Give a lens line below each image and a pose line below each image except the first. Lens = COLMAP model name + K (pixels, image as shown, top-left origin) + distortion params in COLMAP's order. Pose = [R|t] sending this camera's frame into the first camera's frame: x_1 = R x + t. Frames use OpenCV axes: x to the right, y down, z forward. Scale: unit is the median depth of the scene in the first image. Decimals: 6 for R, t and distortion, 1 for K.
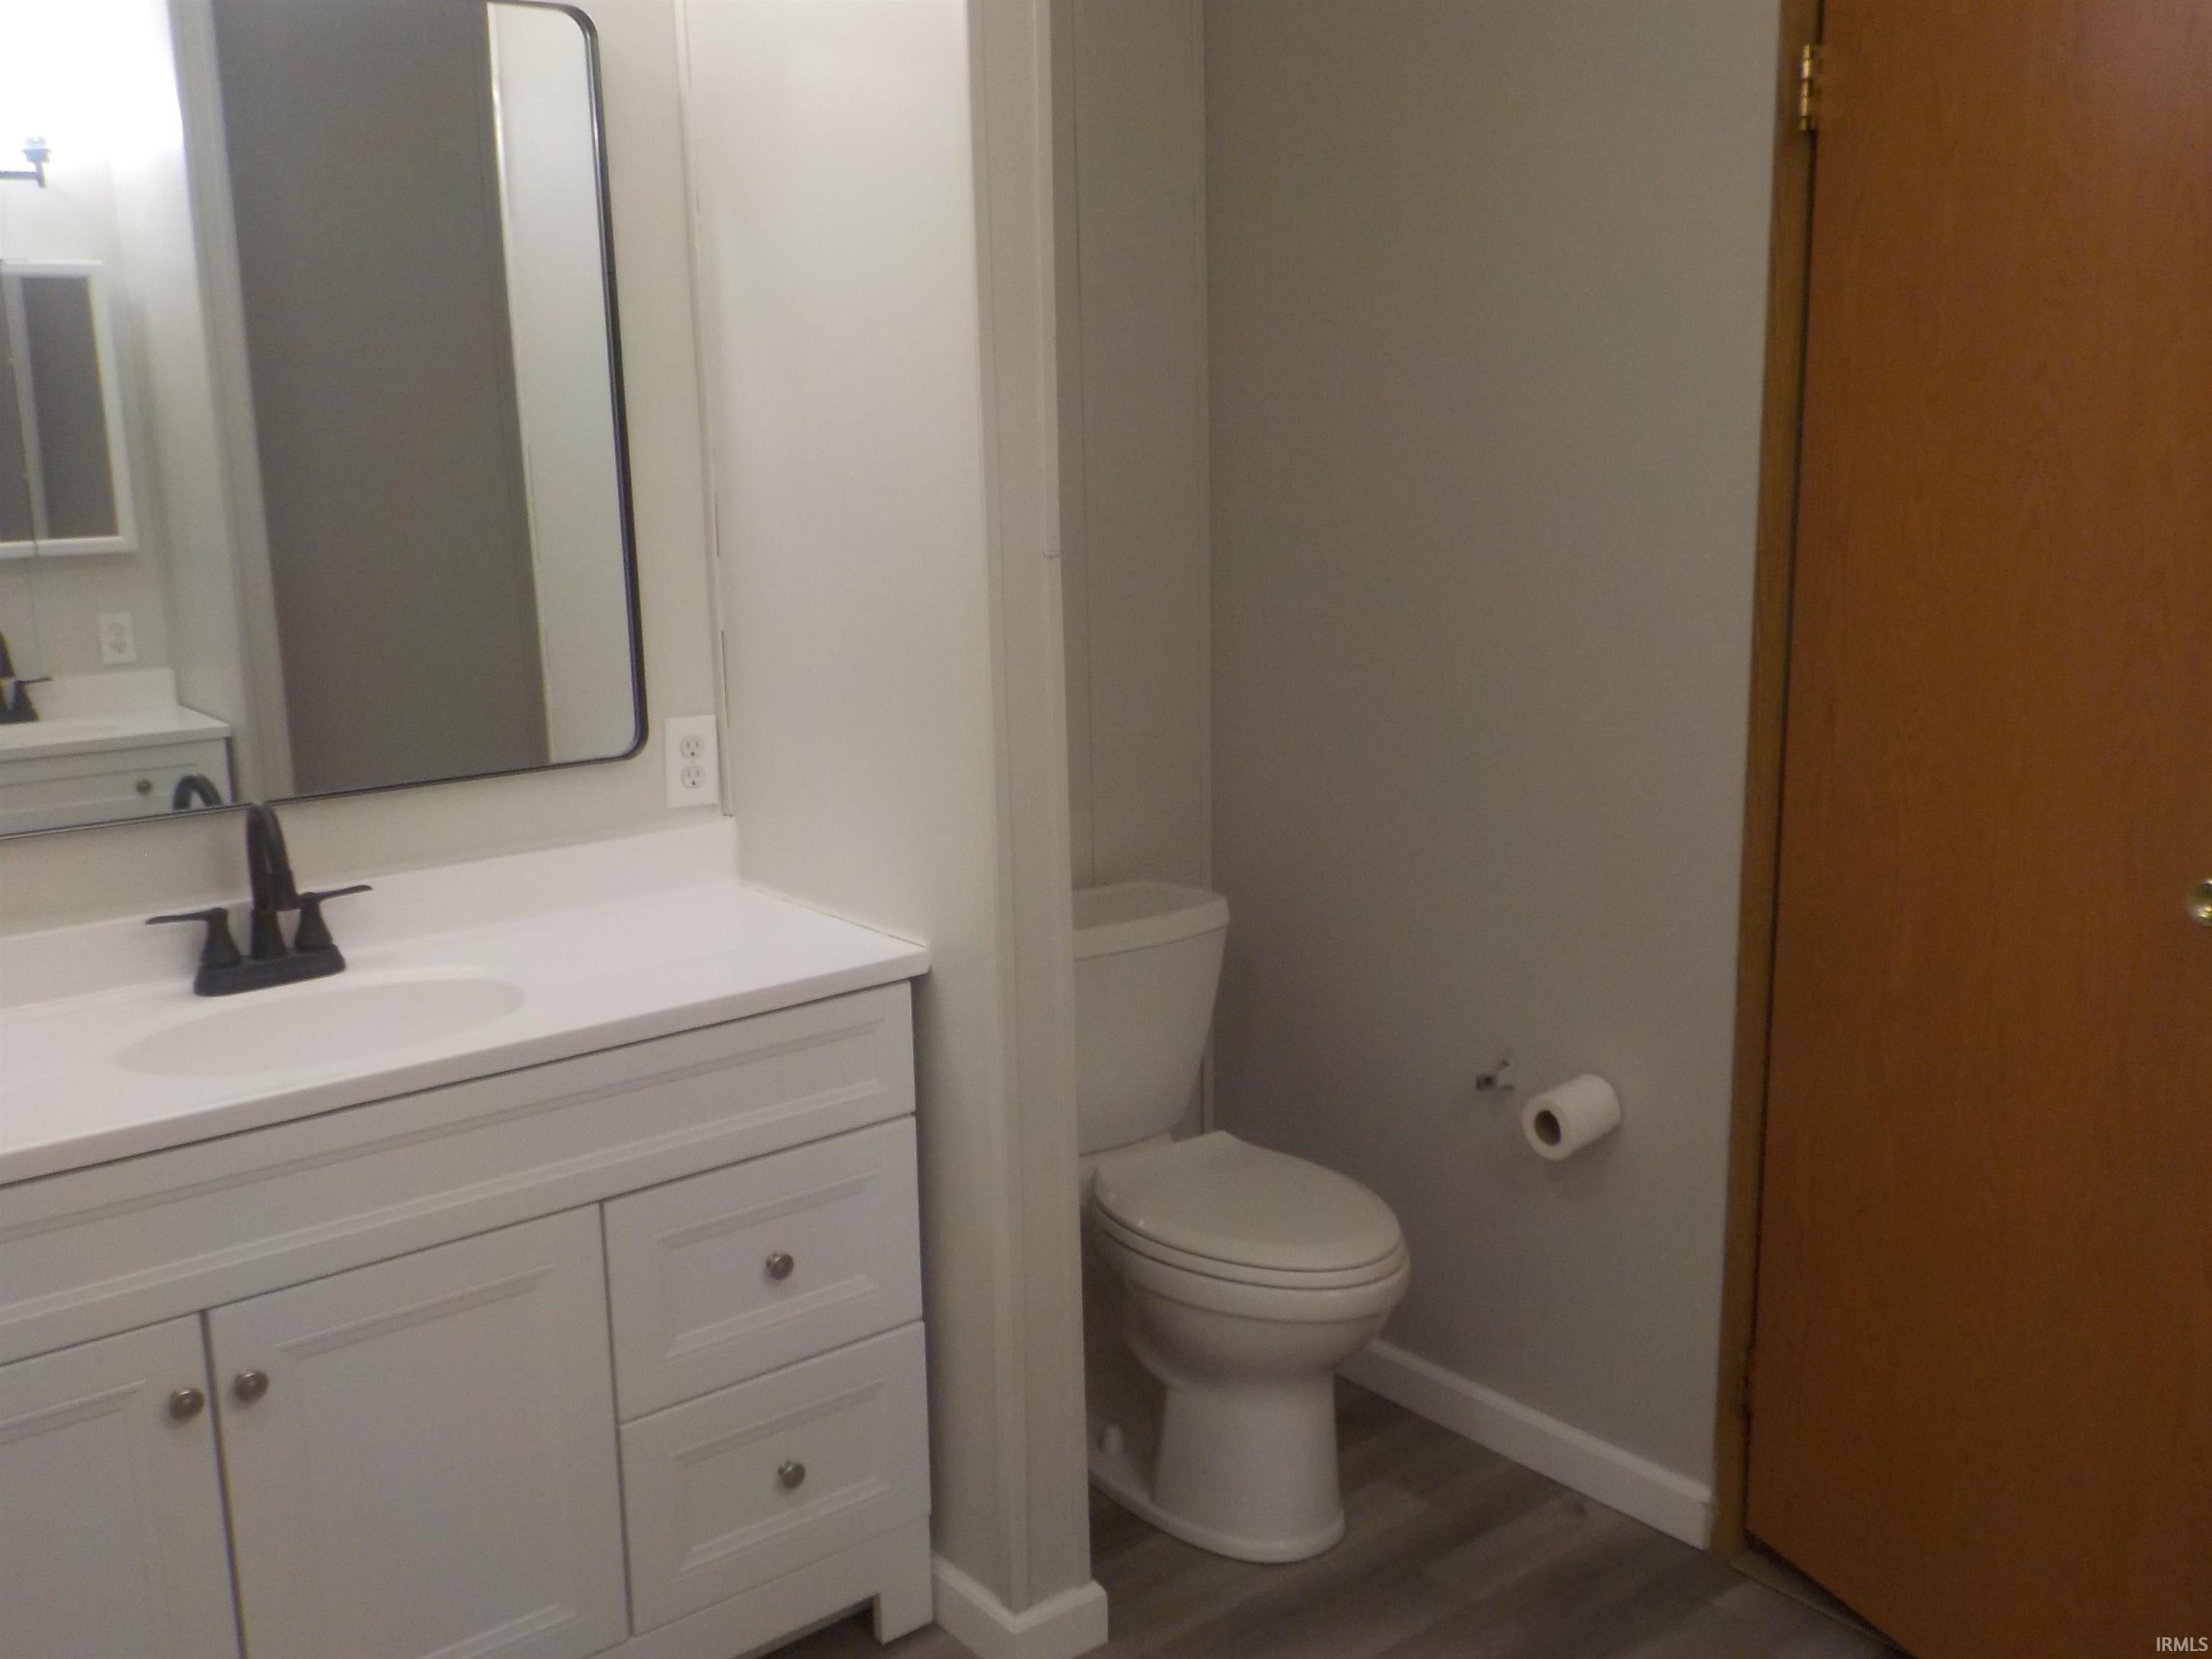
lens RADIAL K [[2044.7, 0, 1106.0], [0, 2044.7, 829.5], [0, 0, 1]] dist [0.030047, -0.013498]
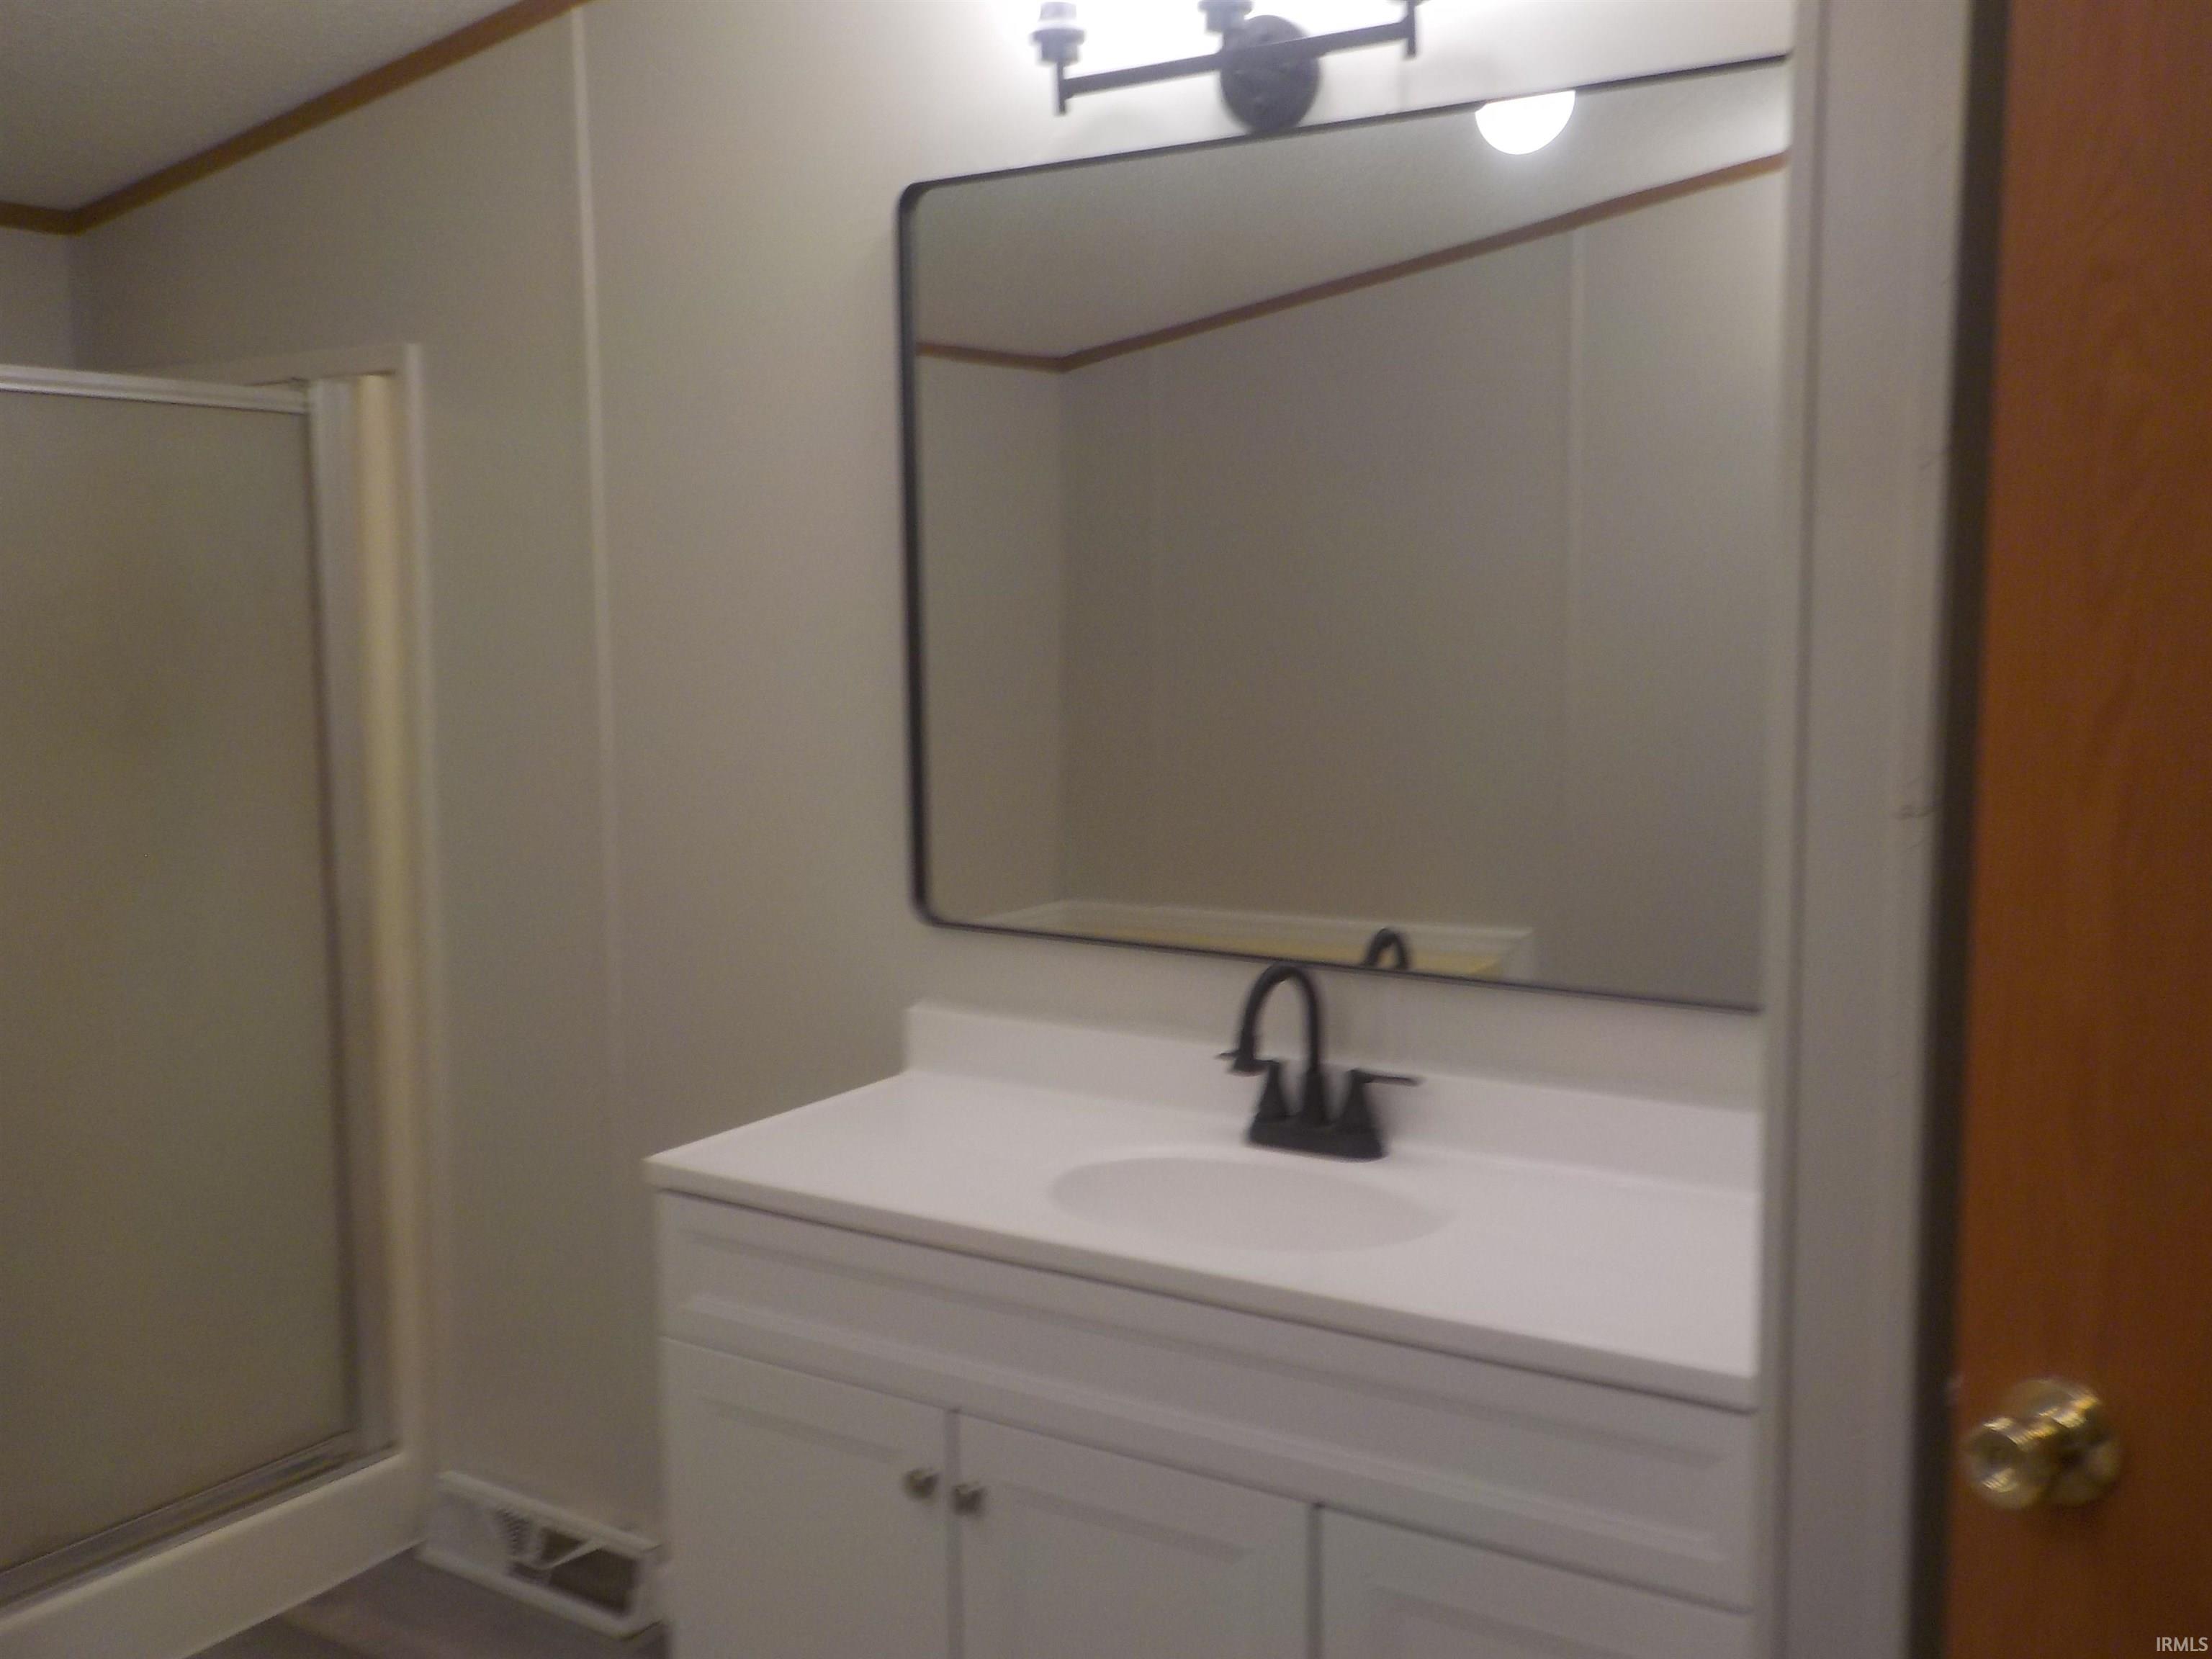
lens RADIAL K [[2041.0, 0, 1106.0], [0, 2041.0, 829.5], [0, 0, 1]] dist [0.086667, -0.193933]
pose [[0.322346, 0.130050, -0.937646, 0.456110], [-0.191010, 0.979080, 0.070130, -0.124311], [0.927151, 0.156494, 0.340443, 0.563657]]
